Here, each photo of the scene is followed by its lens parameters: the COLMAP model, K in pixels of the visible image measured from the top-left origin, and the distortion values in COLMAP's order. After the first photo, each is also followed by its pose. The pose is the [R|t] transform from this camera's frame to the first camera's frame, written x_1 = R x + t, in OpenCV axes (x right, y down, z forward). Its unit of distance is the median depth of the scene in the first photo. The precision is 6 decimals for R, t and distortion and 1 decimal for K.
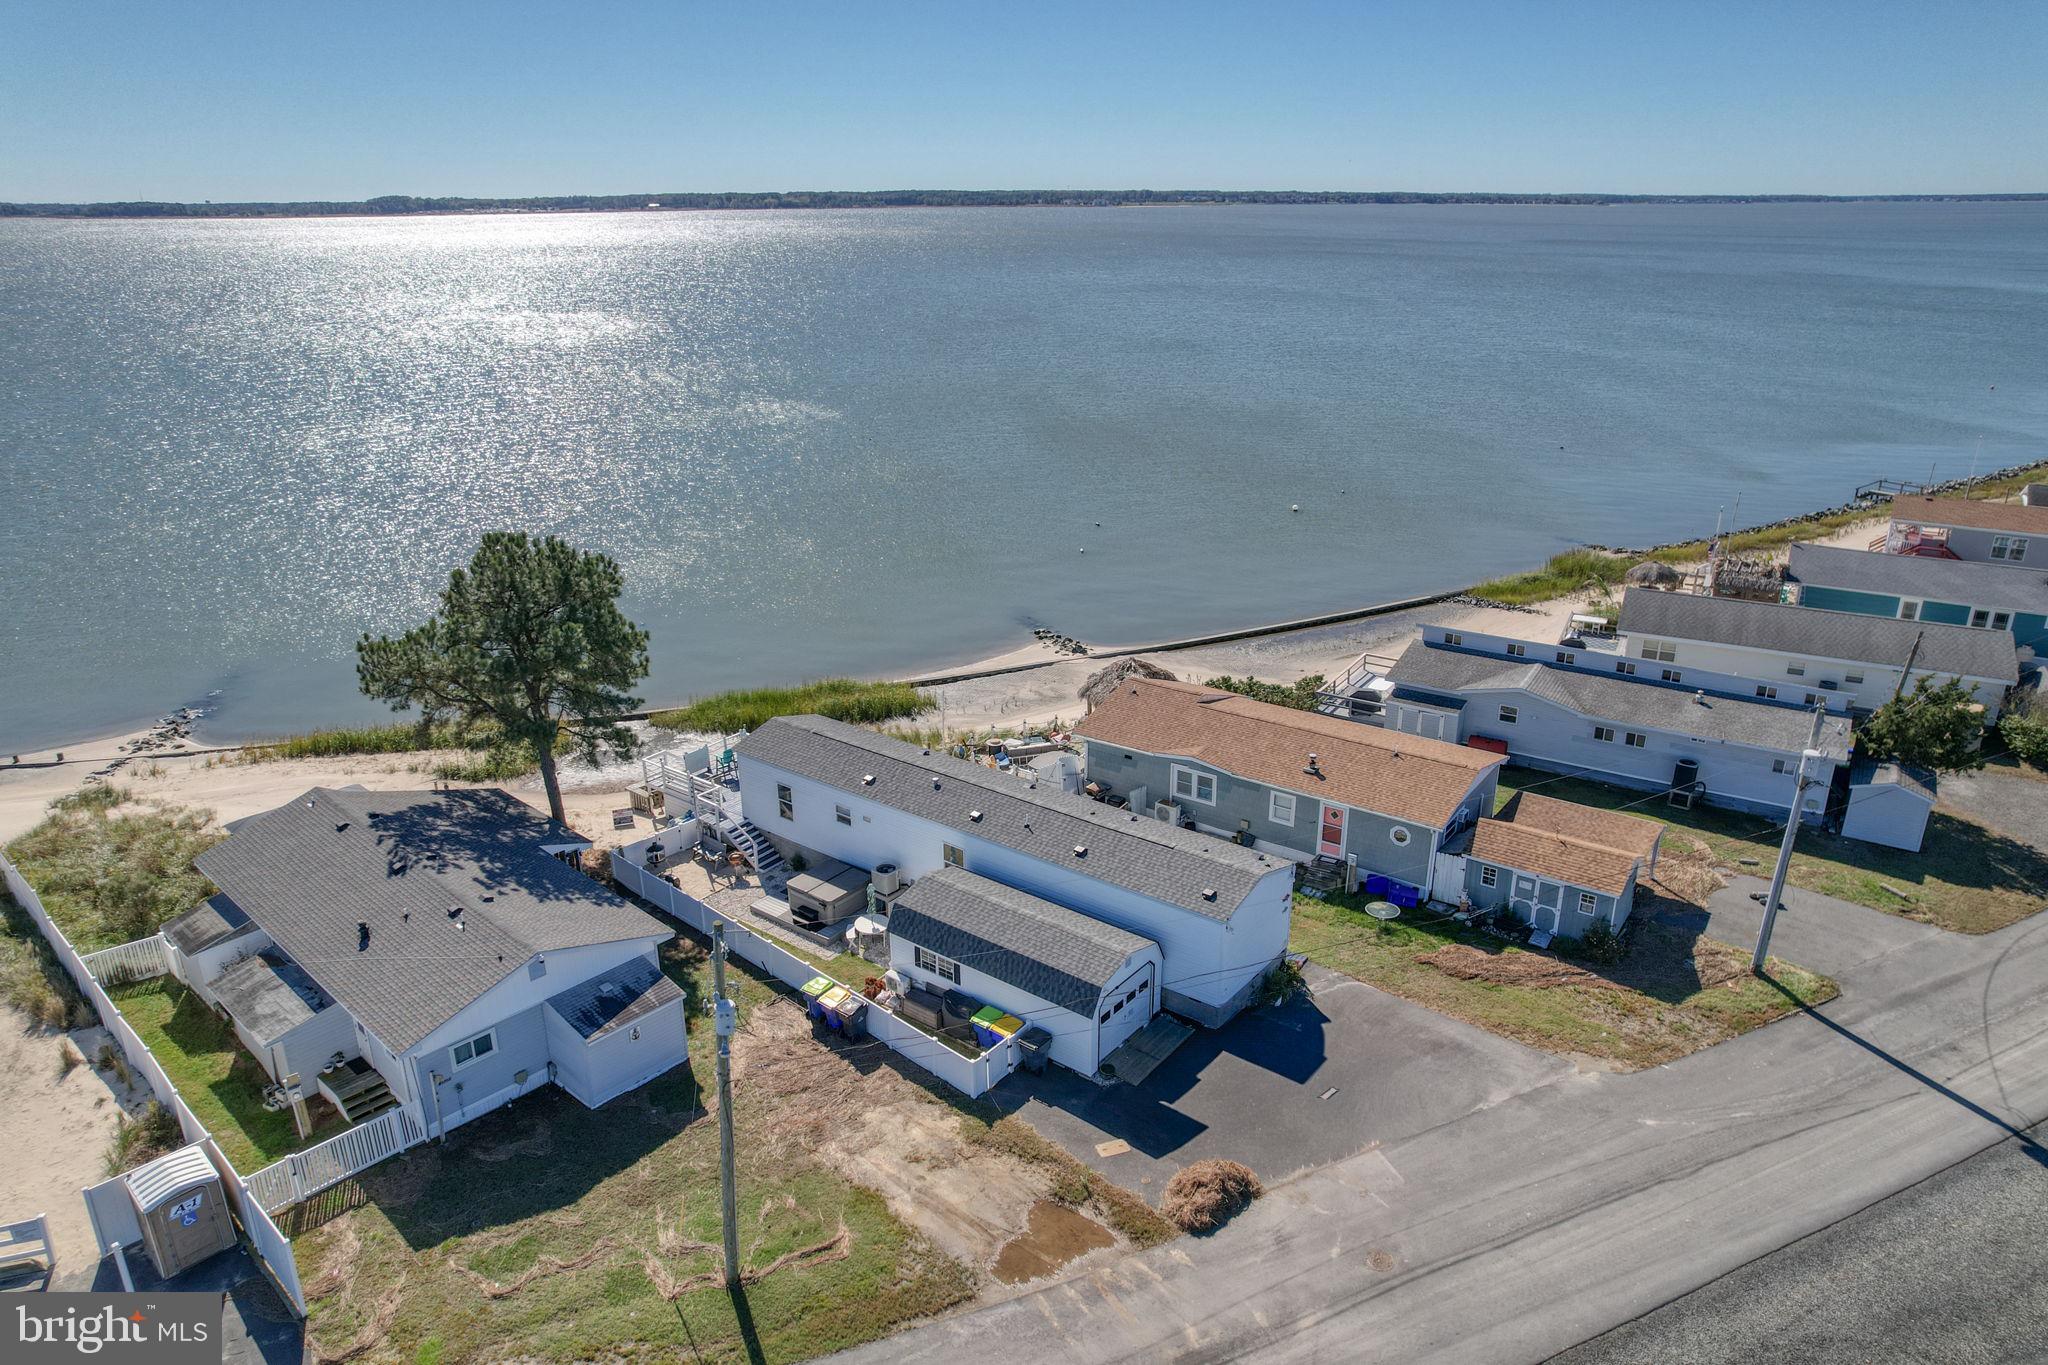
lens RADIAL K [[1313.3, 0, 1024.0], [0, 1313.3, 682.5], [0, 0, 1]] dist [-0.077073, 0.060570]
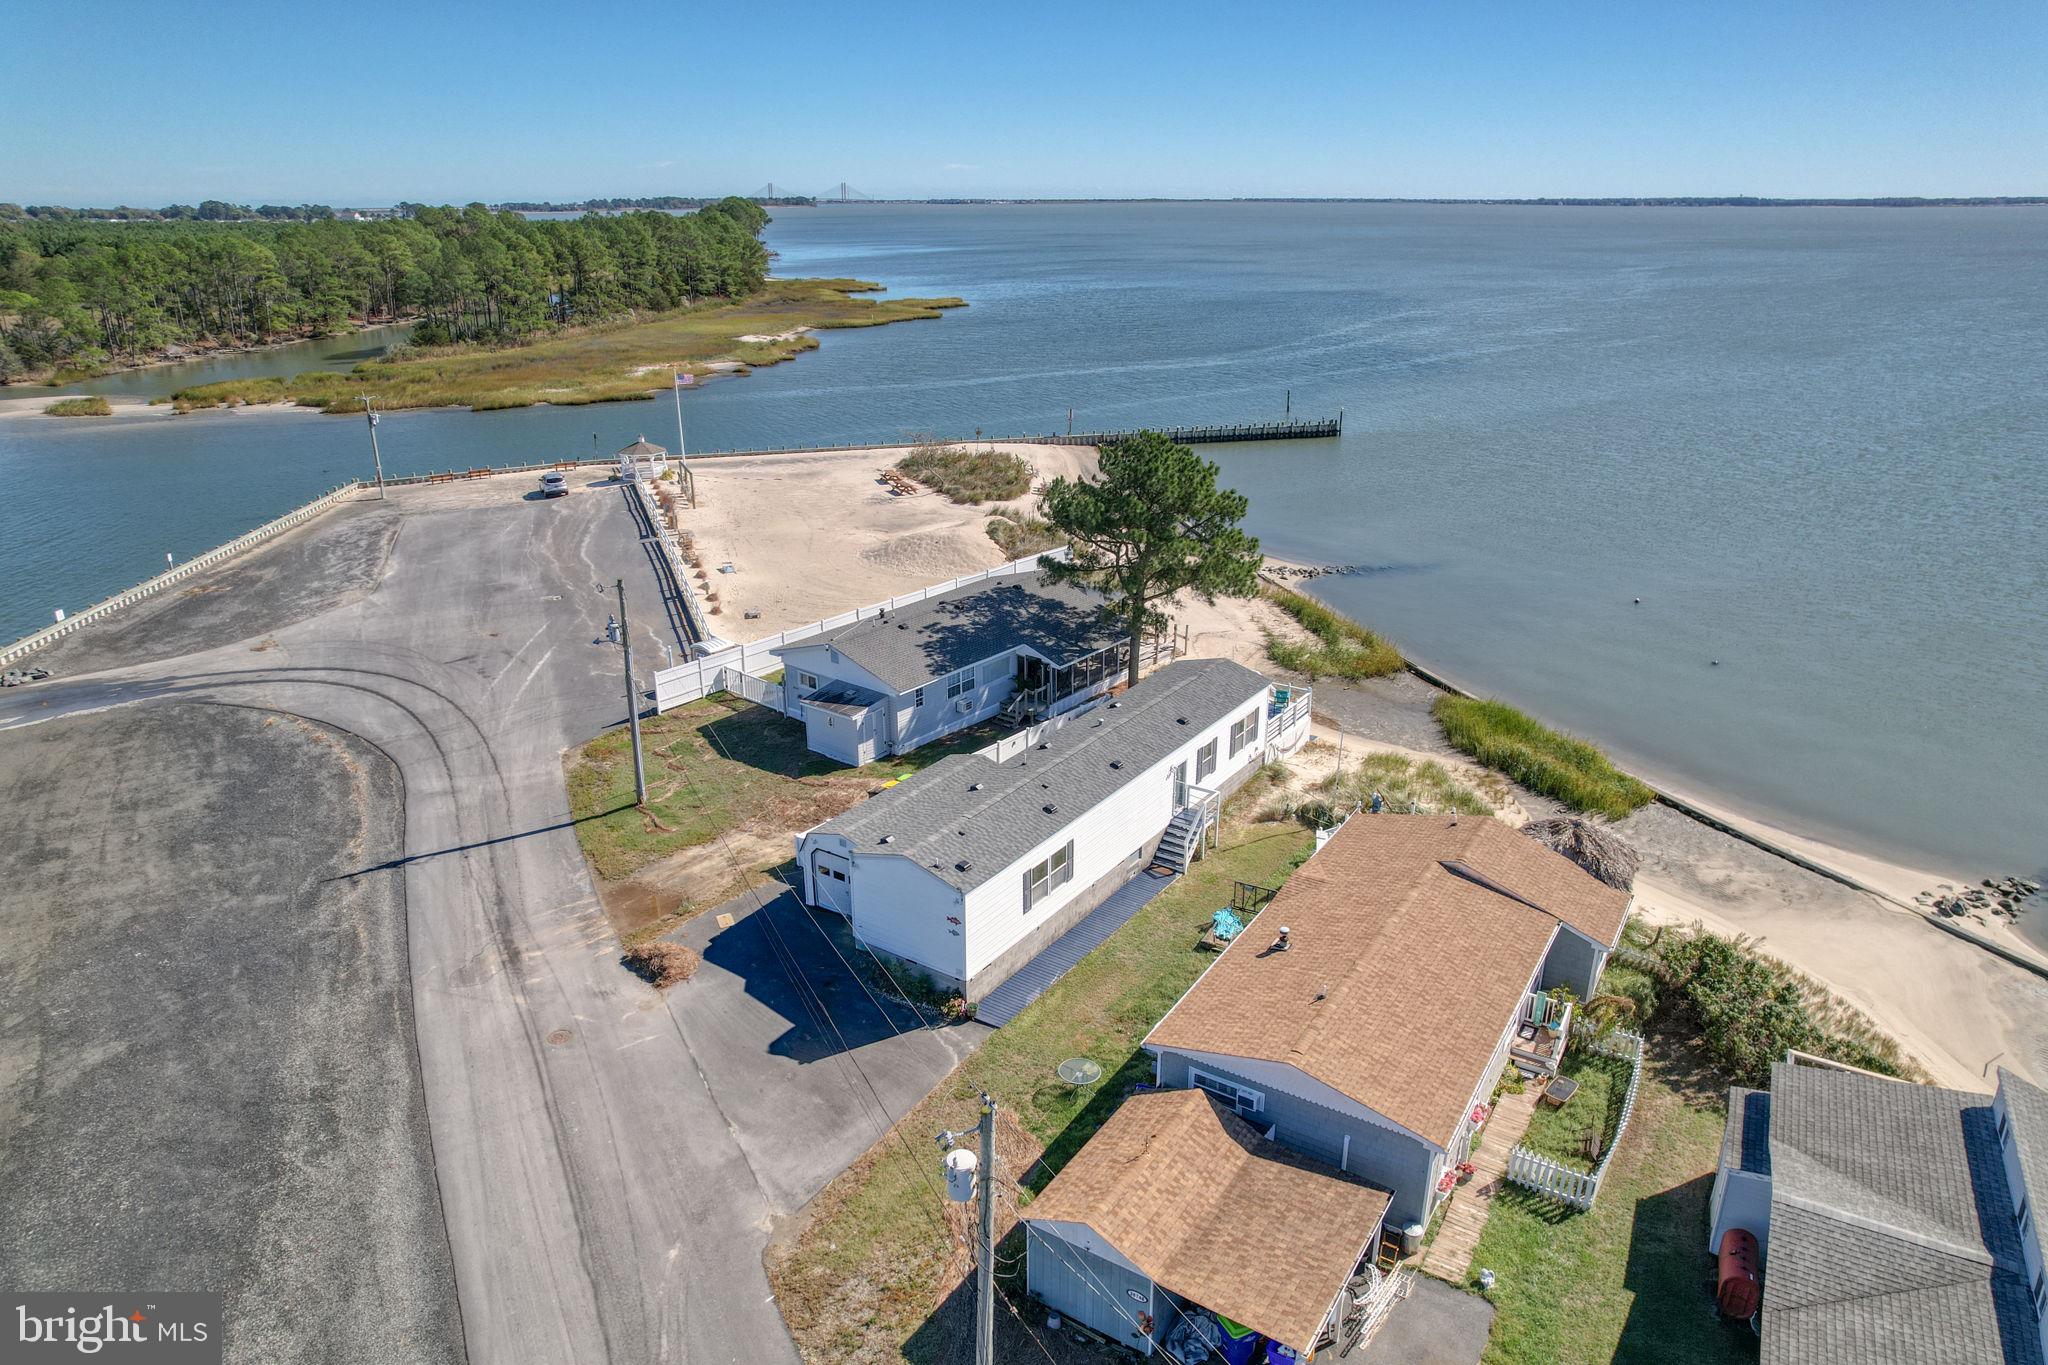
lens RADIAL K [[1313.3, 0, 1024.0], [0, 1313.3, 682.5], [0, 0, 1]] dist [-0.077073, 0.060570]
pose [[0.063964, 0.354334, -0.932929, 1.033906], [-0.345613, 0.884856, 0.312379, -0.300246], [0.936195, 0.302451, 0.179061, 0.845142]]
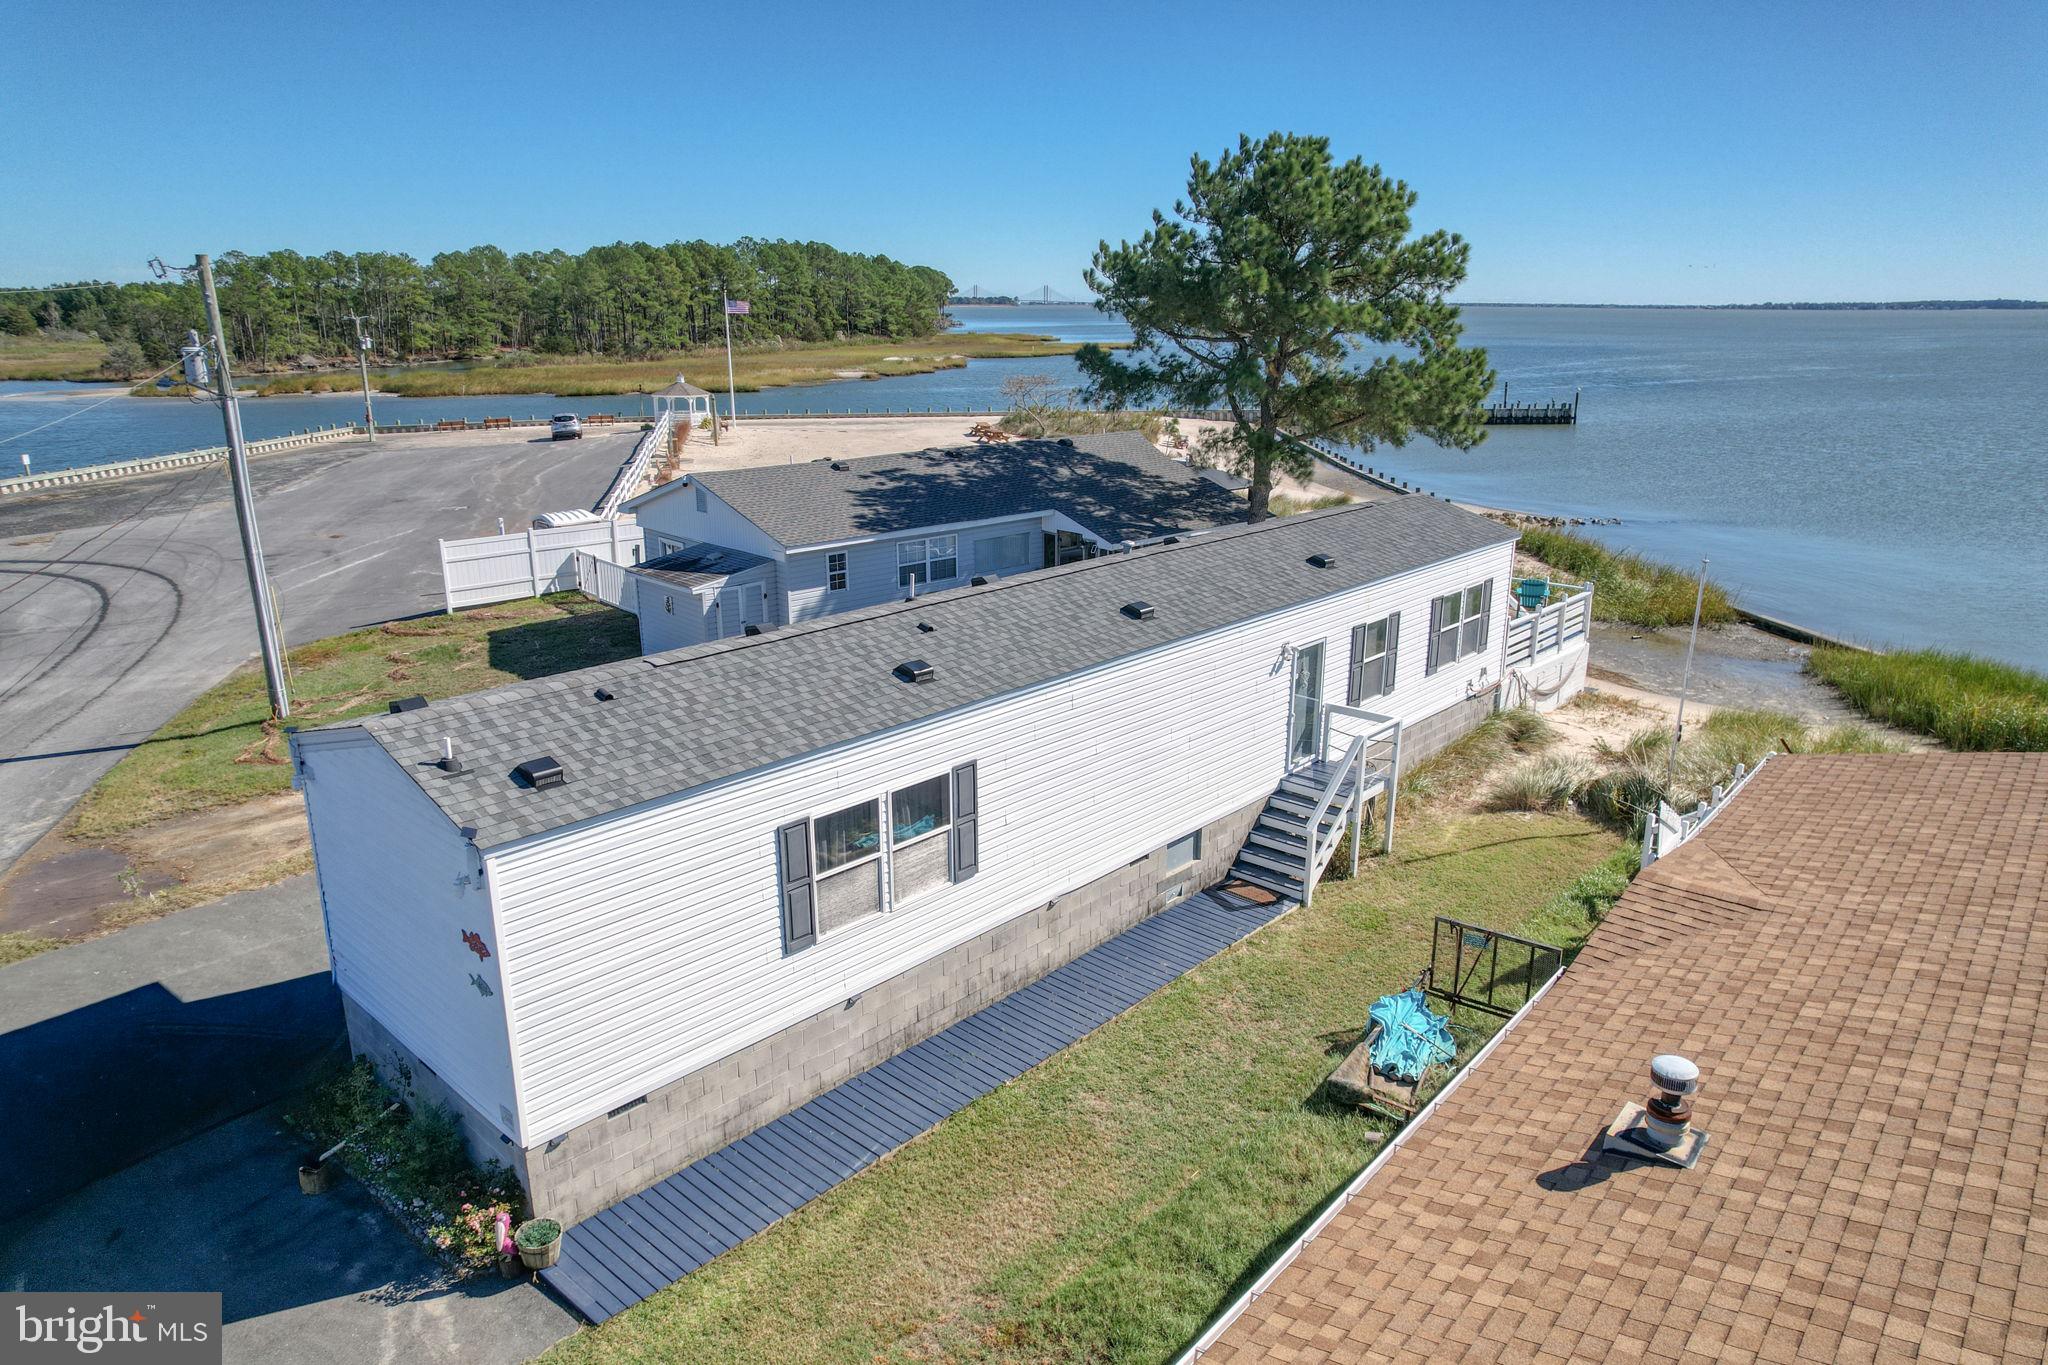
lens RADIAL K [[1313.3, 0, 1024.0], [0, 1313.3, 682.5], [0, 0, 1]] dist [-0.077073, 0.060570]
pose [[-0.082963, 0.283227, -0.955458, 0.450636], [-0.345122, 0.891267, 0.294166, -0.008963], [0.934884, 0.354155, 0.023806, 1.105023]]
